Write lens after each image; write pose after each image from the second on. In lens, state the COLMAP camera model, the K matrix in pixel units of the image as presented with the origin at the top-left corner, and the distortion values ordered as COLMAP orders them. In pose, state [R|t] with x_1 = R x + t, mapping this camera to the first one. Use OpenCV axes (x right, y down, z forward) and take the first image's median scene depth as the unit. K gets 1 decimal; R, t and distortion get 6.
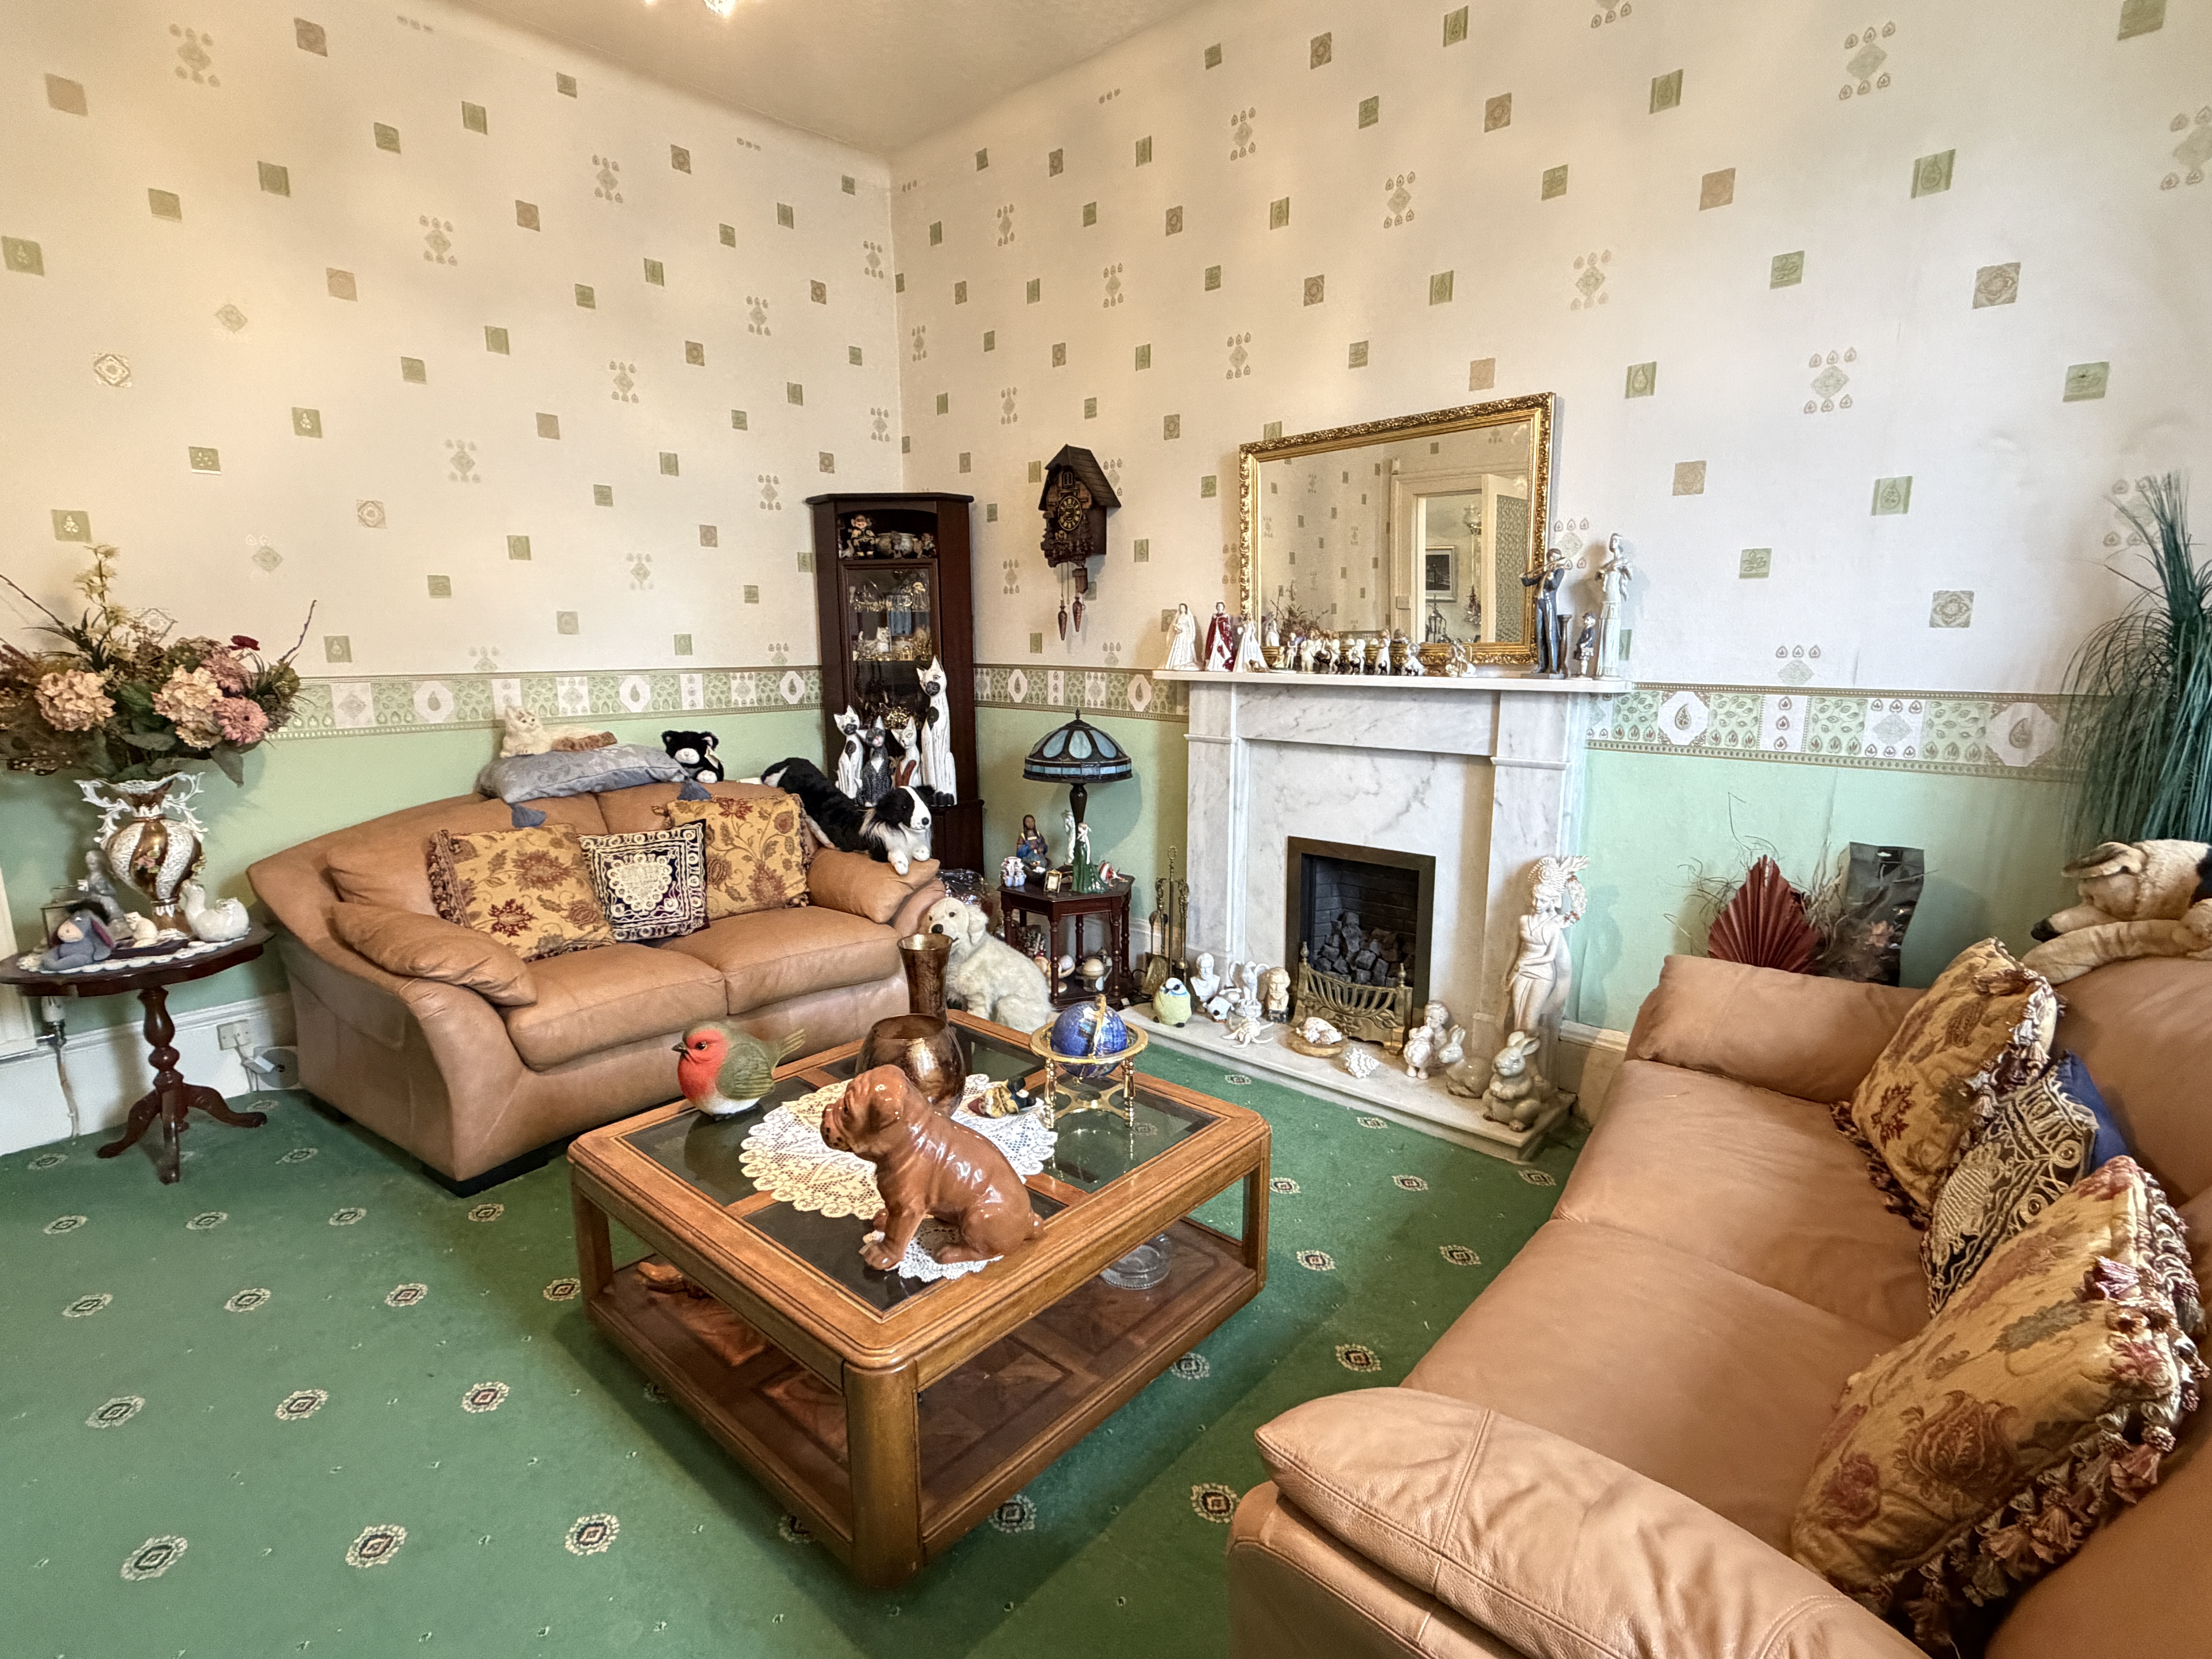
lens RADIAL K [[1073.4, 0, 1102.9], [0, 1073.4, 828.8], [0, 0, 1]] dist [0.000220, -0.000339]
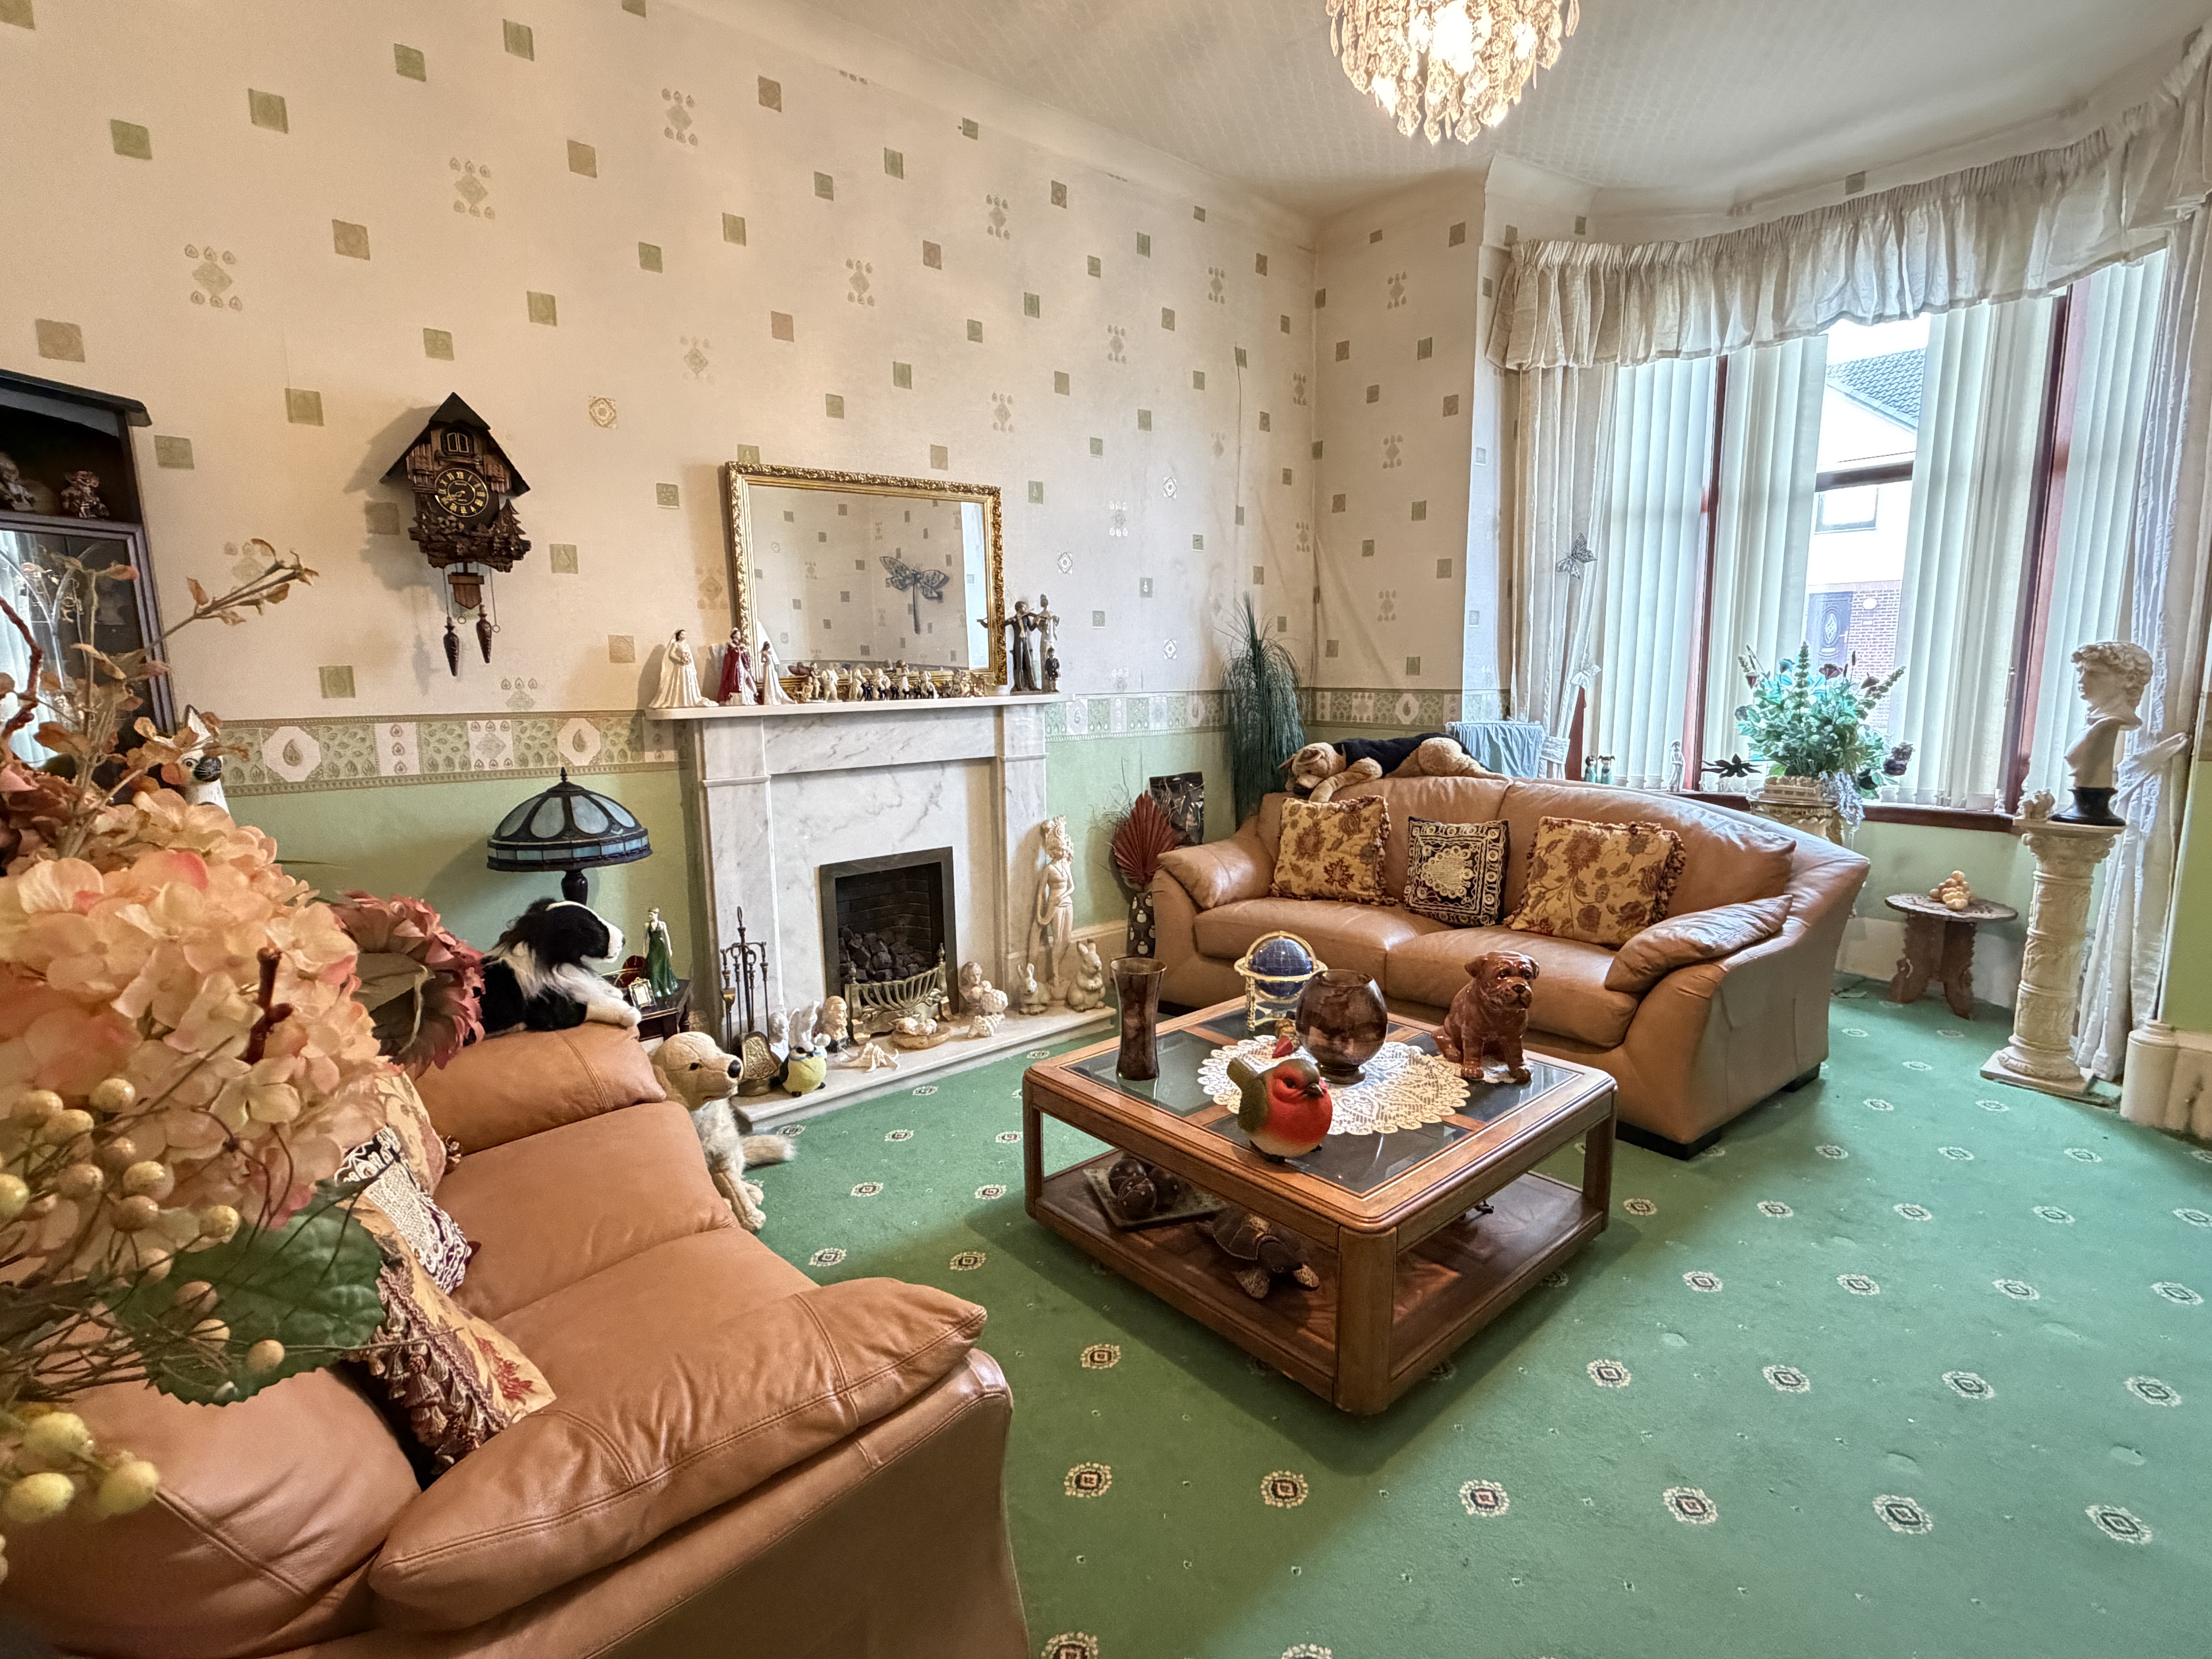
lens RADIAL K [[1099.4, 0, 1114.1], [0, 1099.4, 820.2], [0, 0, 1]] dist [-0.001235, -0.000490]
pose [[0.098650, -0.146468, 0.984284, -0.831127], [0.179818, 0.975450, 0.127131, -0.119487], [-0.978741, 0.164451, 0.122566, 0.623316]]
